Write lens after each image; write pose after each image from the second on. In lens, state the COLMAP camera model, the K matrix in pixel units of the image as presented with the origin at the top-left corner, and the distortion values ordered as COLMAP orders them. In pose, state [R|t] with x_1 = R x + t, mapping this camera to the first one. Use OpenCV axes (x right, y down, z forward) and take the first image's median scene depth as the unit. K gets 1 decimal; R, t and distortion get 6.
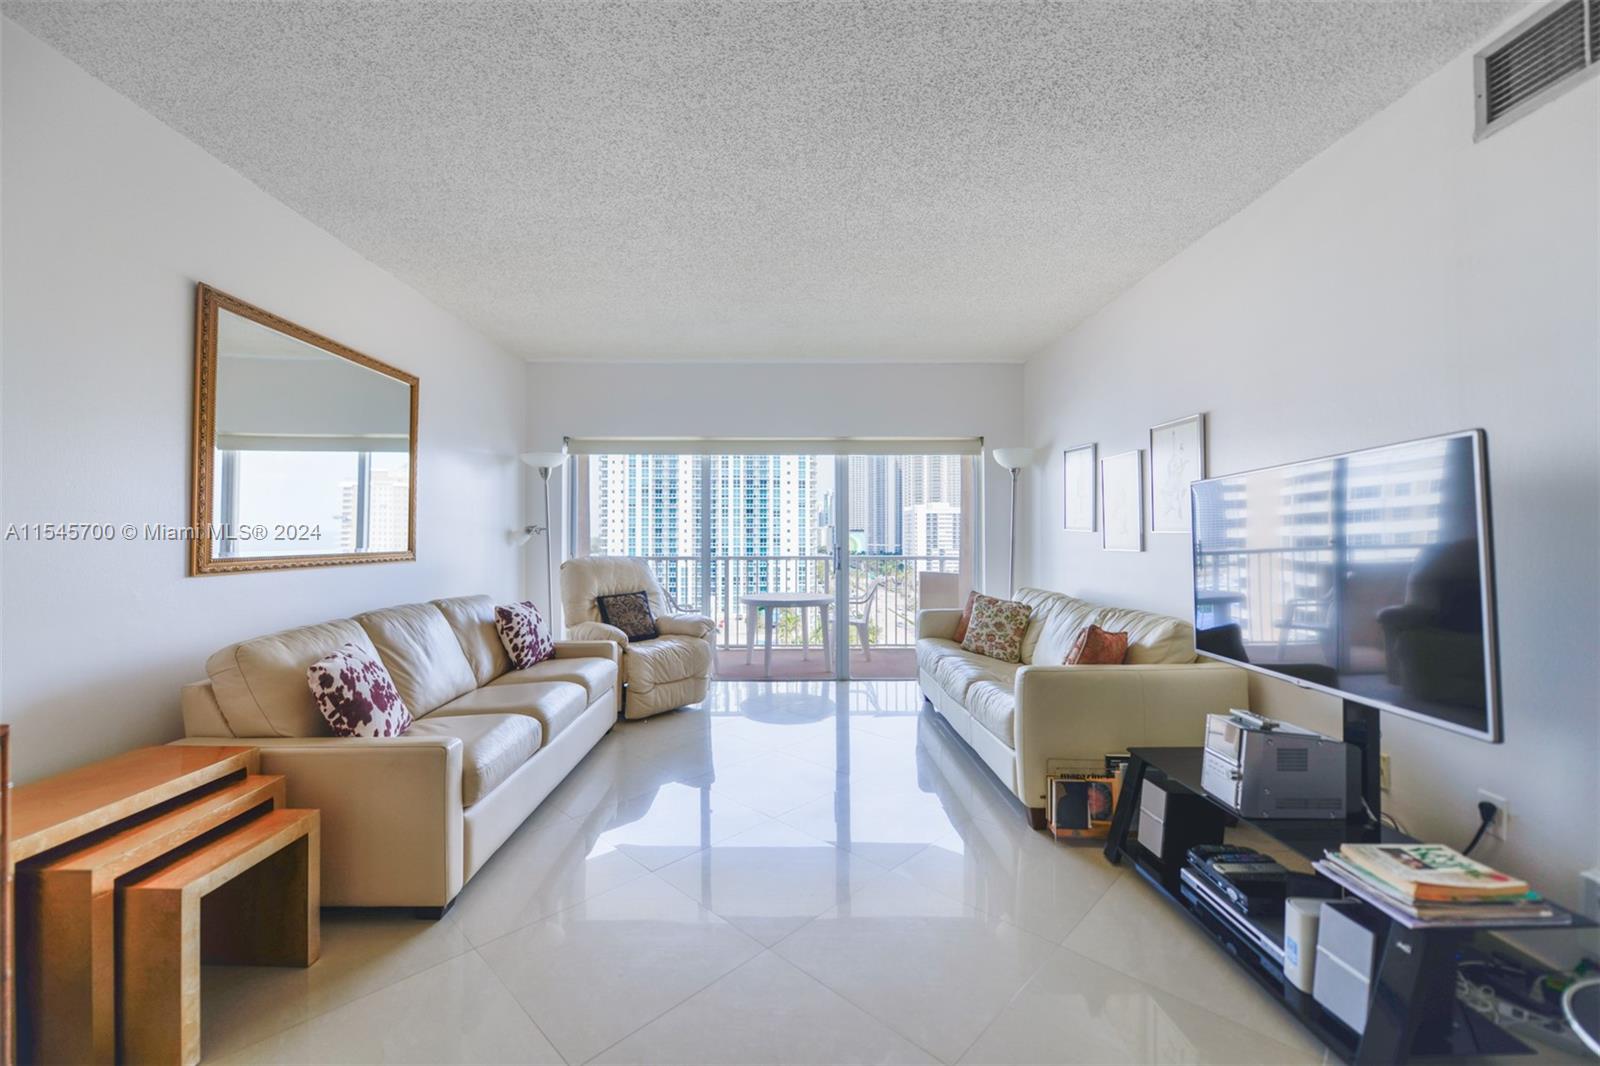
lens RADIAL K [[637.0, 0, 791.8], [0, 637.0, 527.0], [0, 0, 1]] dist [-0.011494, -0.000255]
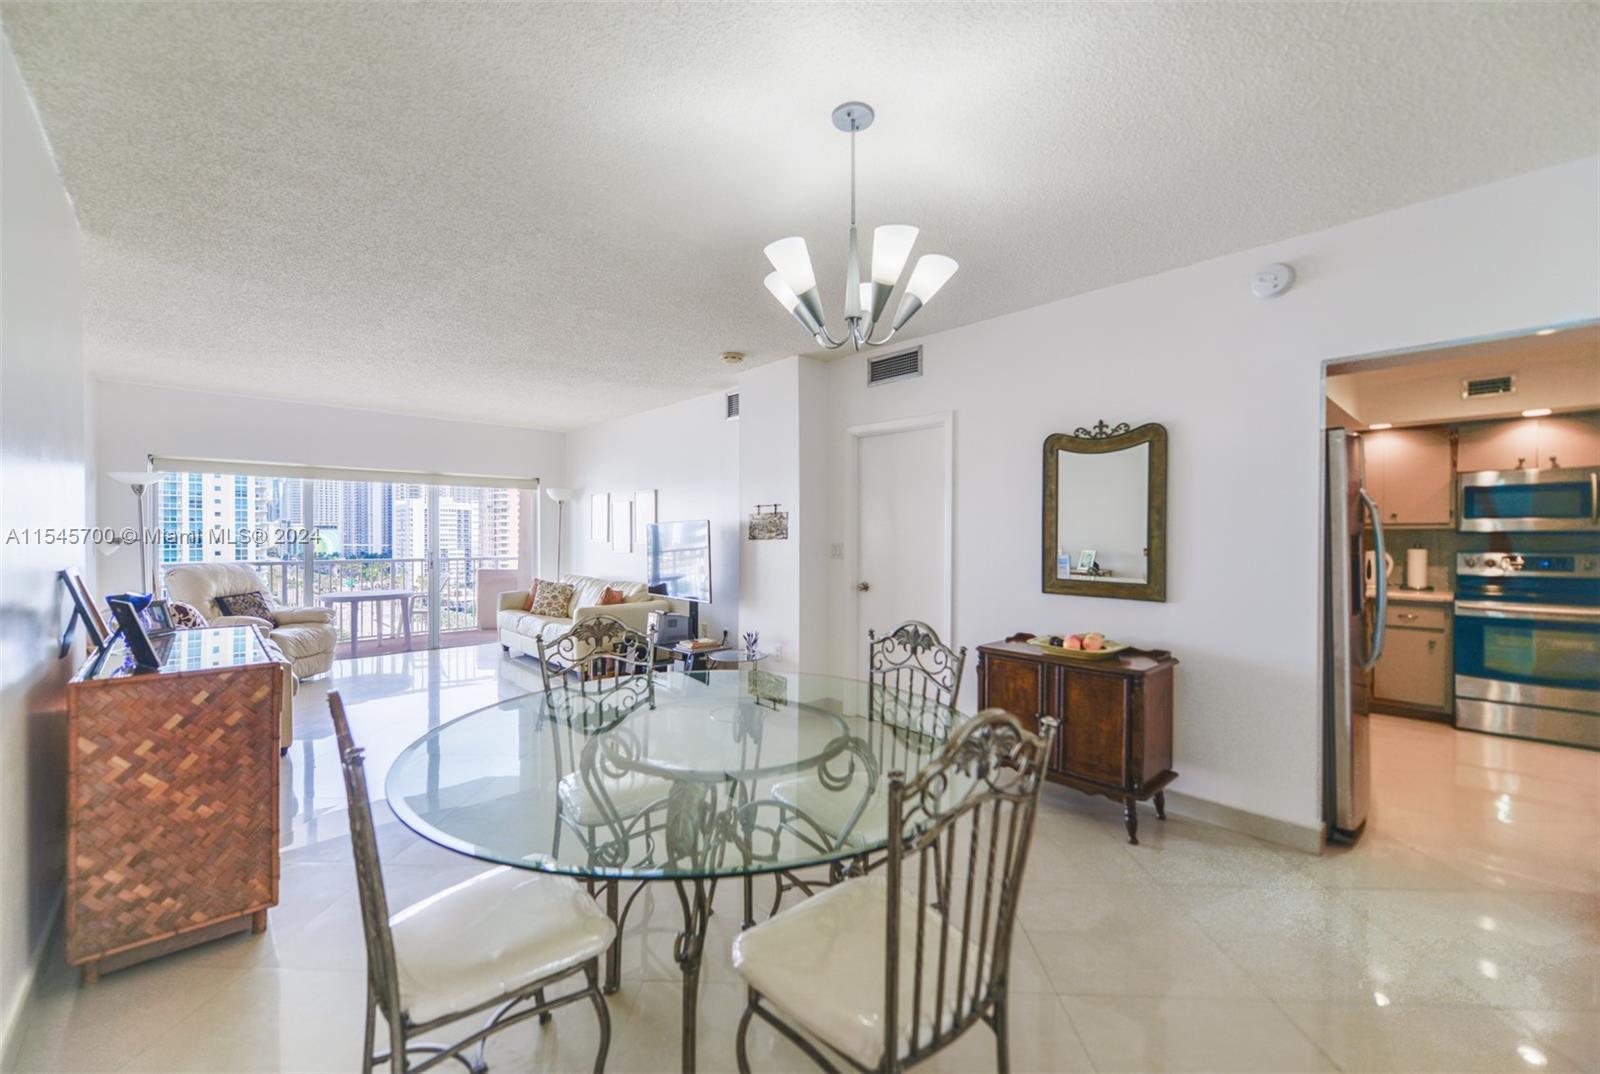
lens RADIAL K [[635.1, 0, 800.0], [0, 635.1, 537.0], [0, 0, 1]] dist [-0.001270, 0.000432]
pose [[0.735863, -0.000409, 0.677130, -0.399517], [-0.011925, 0.999837, 0.013564, -0.043375], [-0.677025, -0.018056, 0.735738, -0.809241]]
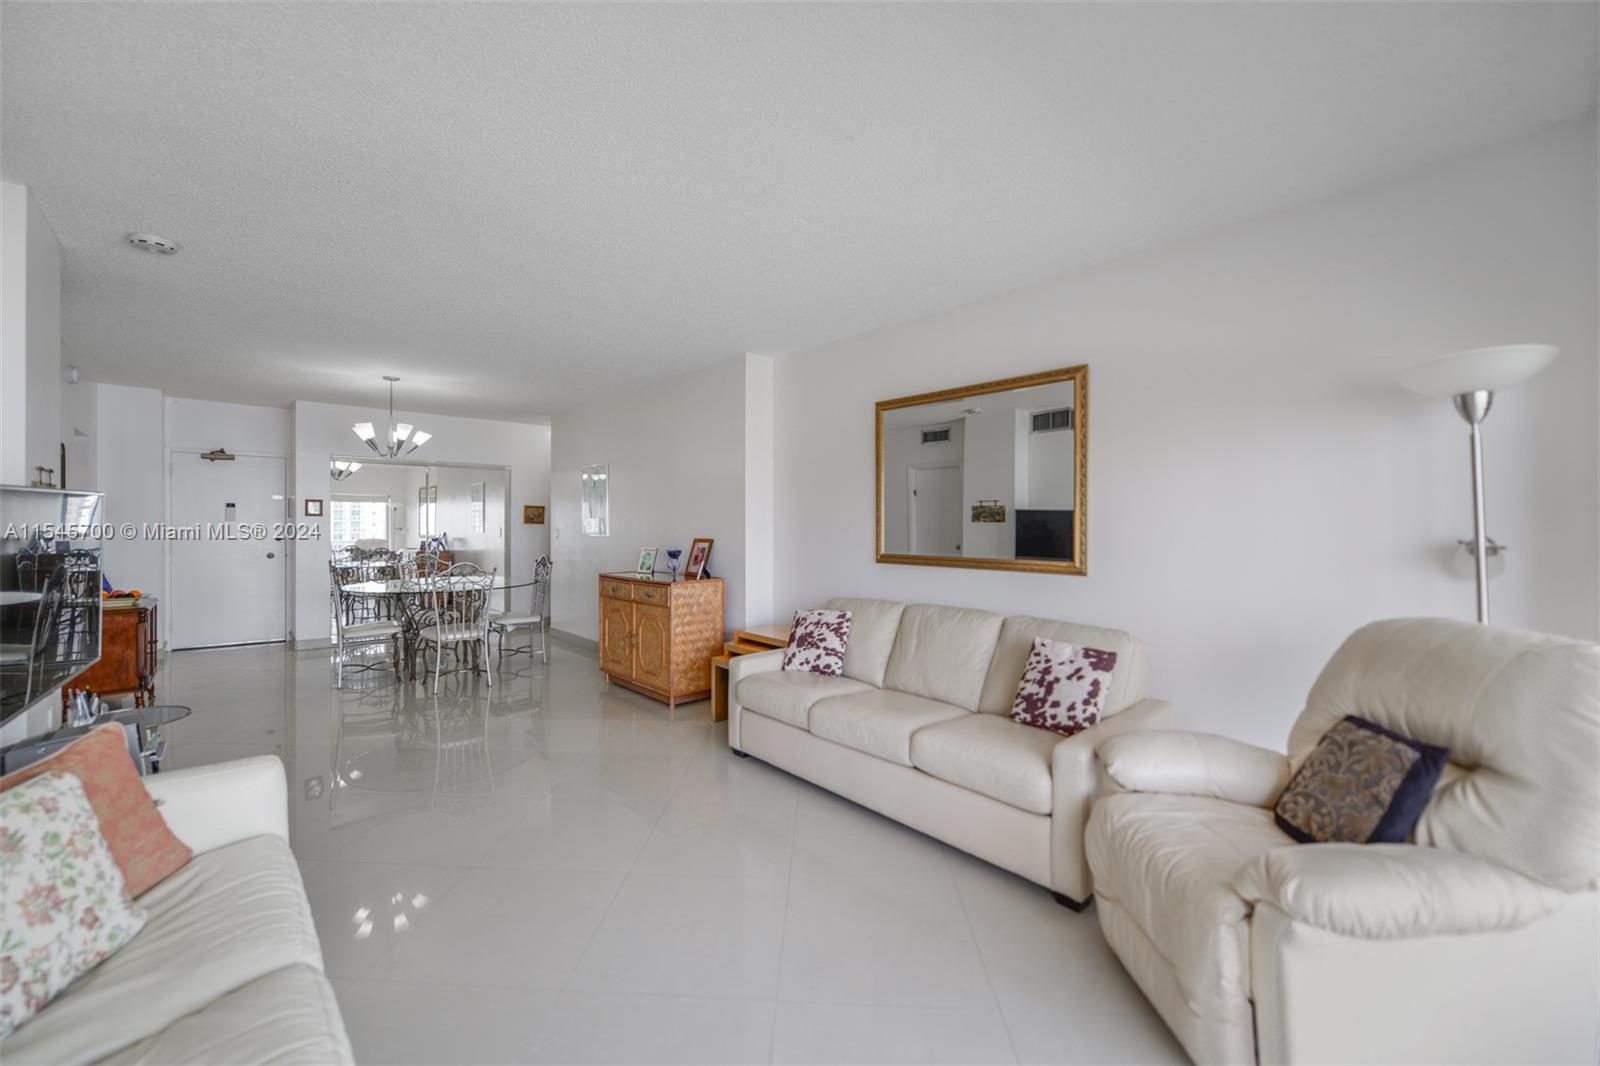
lens RADIAL K [[633.4, 0, 784.8], [0, 633.4, 524.9], [0, 0, 1]] dist [-0.002057, -0.000777]
pose [[-0.756043, 0.000064, -0.654521, 0.295353], [0.006966, 0.999944, -0.007948, -0.012286], [0.654484, -0.010569, -0.756002, 1.396150]]
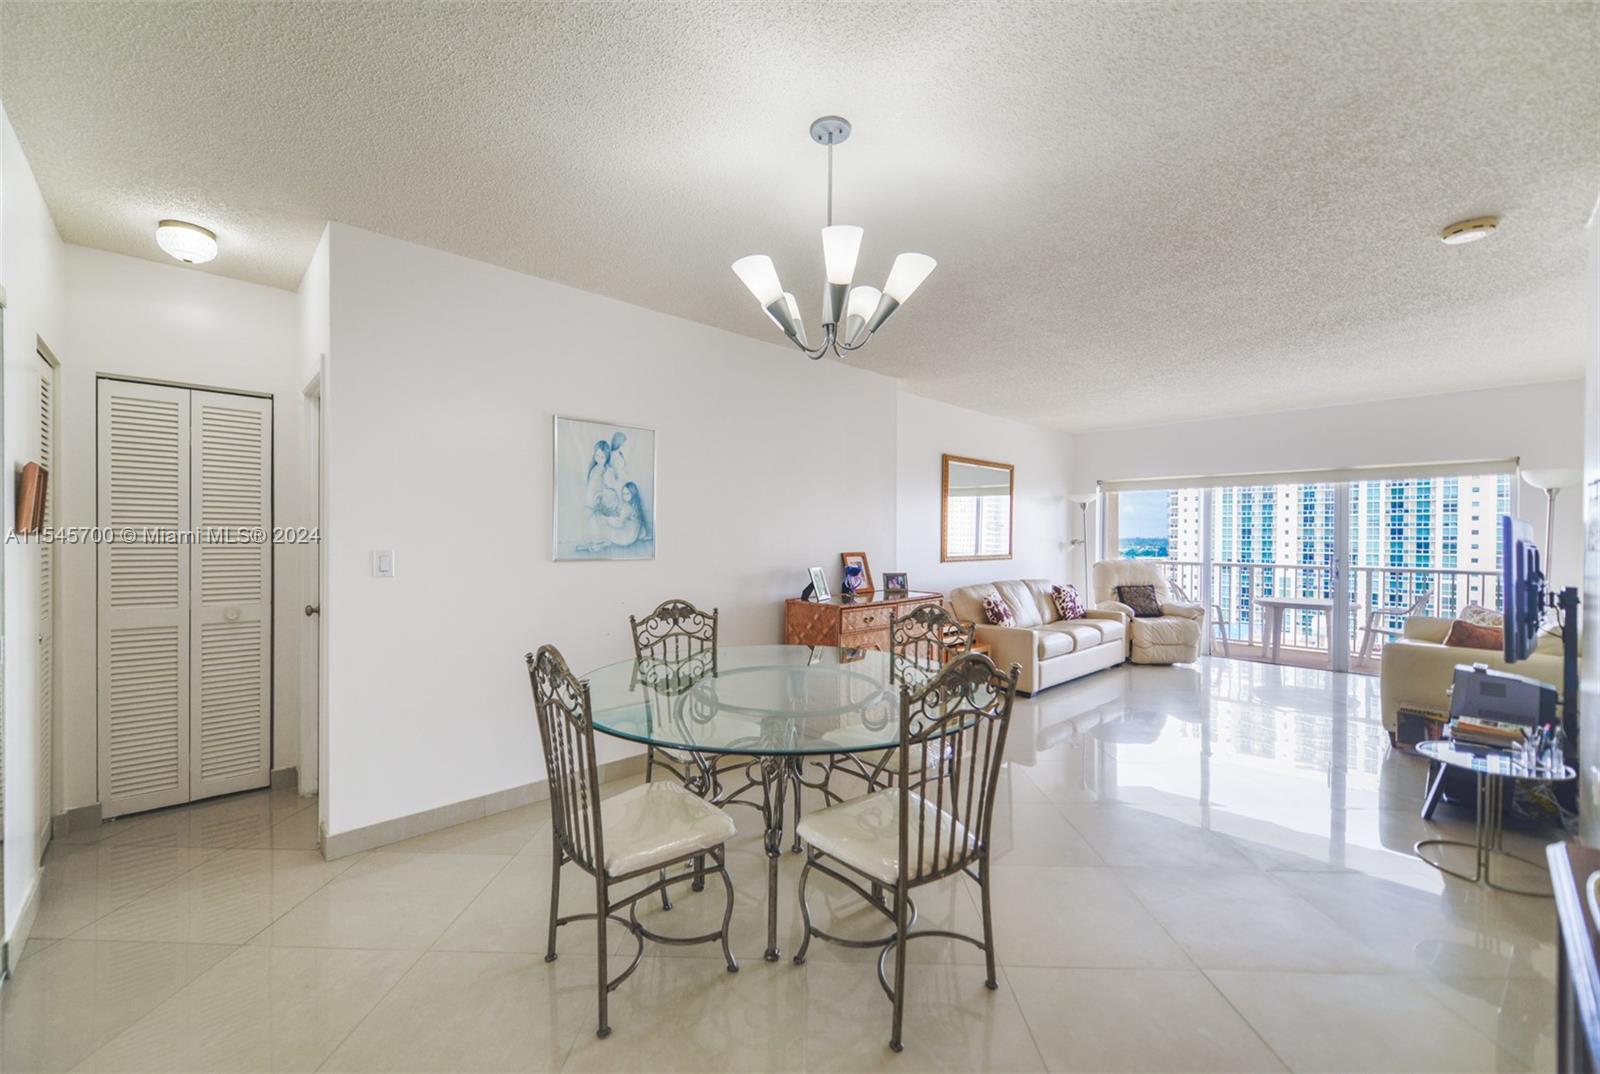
lens RADIAL K [[639.4, 0, 787.3], [0, 639.4, 538.5], [0, 0, 1]] dist [0.001274, -0.000141]
pose [[0.672944, 0.009563, -0.739632, 0.399738], [0.003423, 0.999865, 0.016041, -0.045343], [0.739686, -0.013326, 0.672821, -0.841917]]
